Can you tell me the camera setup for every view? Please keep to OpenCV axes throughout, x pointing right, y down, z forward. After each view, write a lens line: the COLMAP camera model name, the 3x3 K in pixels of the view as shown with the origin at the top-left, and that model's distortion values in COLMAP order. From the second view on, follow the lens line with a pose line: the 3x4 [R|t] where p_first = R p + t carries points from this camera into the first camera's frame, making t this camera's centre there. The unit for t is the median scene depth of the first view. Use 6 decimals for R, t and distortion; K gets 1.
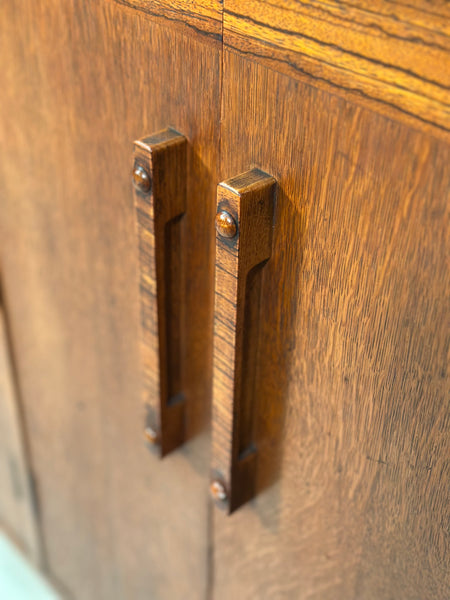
lens RADIAL K [[828.9, 0, 225.0], [0, 828.9, 300.0], [0, 0, 1]] dist [0.113429, -0.048936]
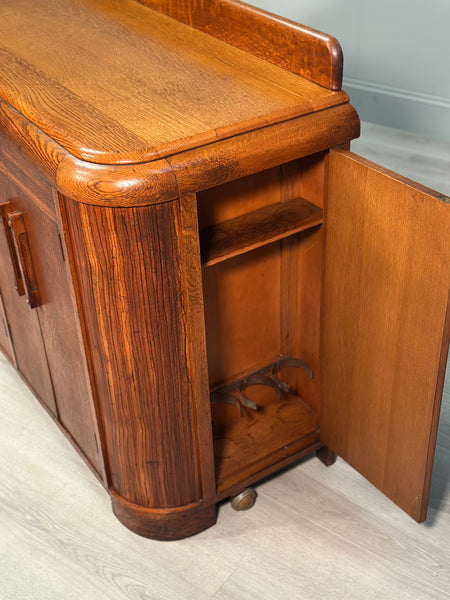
lens RADIAL K [[833.8, 0, 236.2], [0, 833.8, 309.5], [0, 0, 1]] dist [0.115733, 0.016271]
pose [[0.984135, 0.047584, -0.170924, 1.529128], [-0.052104, 0.998398, -0.022055, 0.309981], [0.169600, 0.030611, 0.985037, -2.446808]]
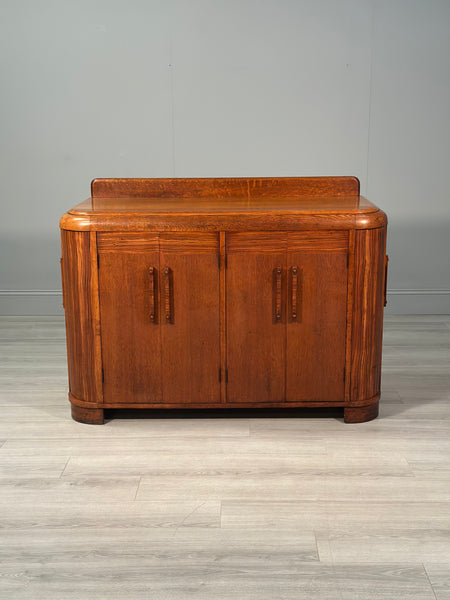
lens RADIAL K [[828.9, 0, 225.0], [0, 828.9, 300.0], [0, 0, 1]] dist [0.113429, -0.048936]
pose [[0.694523, -0.197544, 0.691819, -5.283264], [0.450143, 0.869425, -0.203645, 1.290131], [-0.561256, 0.452854, 0.692759, -3.572691]]
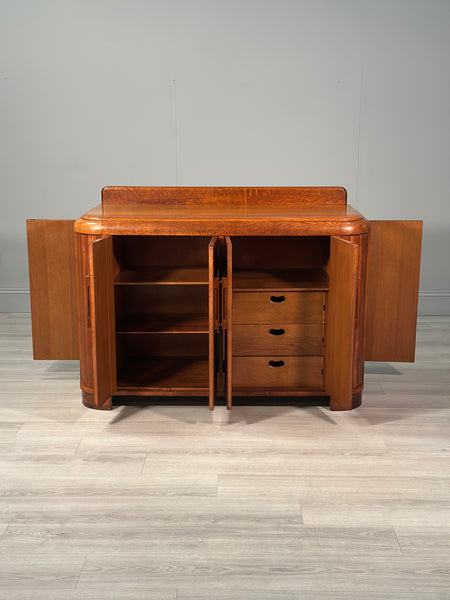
lens RADIAL K [[828.9, 0, 225.0], [0, 828.9, 300.0], [0, 0, 1]] dist [0.113429, -0.048936]
pose [[0.694840, -0.187975, 0.694163, -5.811529], [0.442761, 0.872432, -0.206944, 1.493915], [-0.566710, 0.451141, 0.689429, -4.067789]]
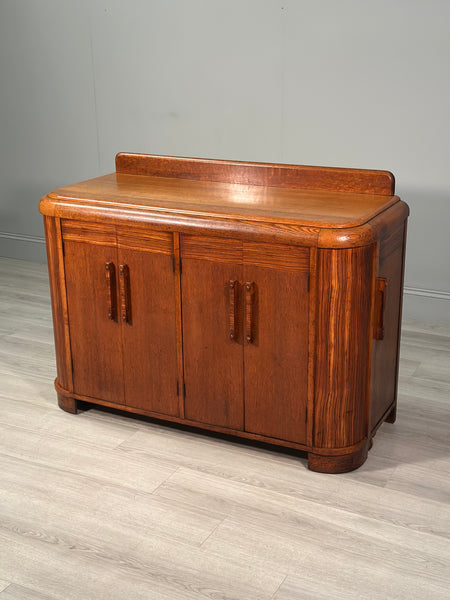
lens RADIAL K [[828.9, 0, 225.0], [0, 828.9, 300.0], [0, 0, 1]] dist [0.113429, -0.048936]
pose [[0.940734, -0.145521, 0.306340, -1.979016], [0.231297, 0.935896, -0.265709, 1.537692], [-0.248036, 0.320817, 0.914087, -4.514373]]
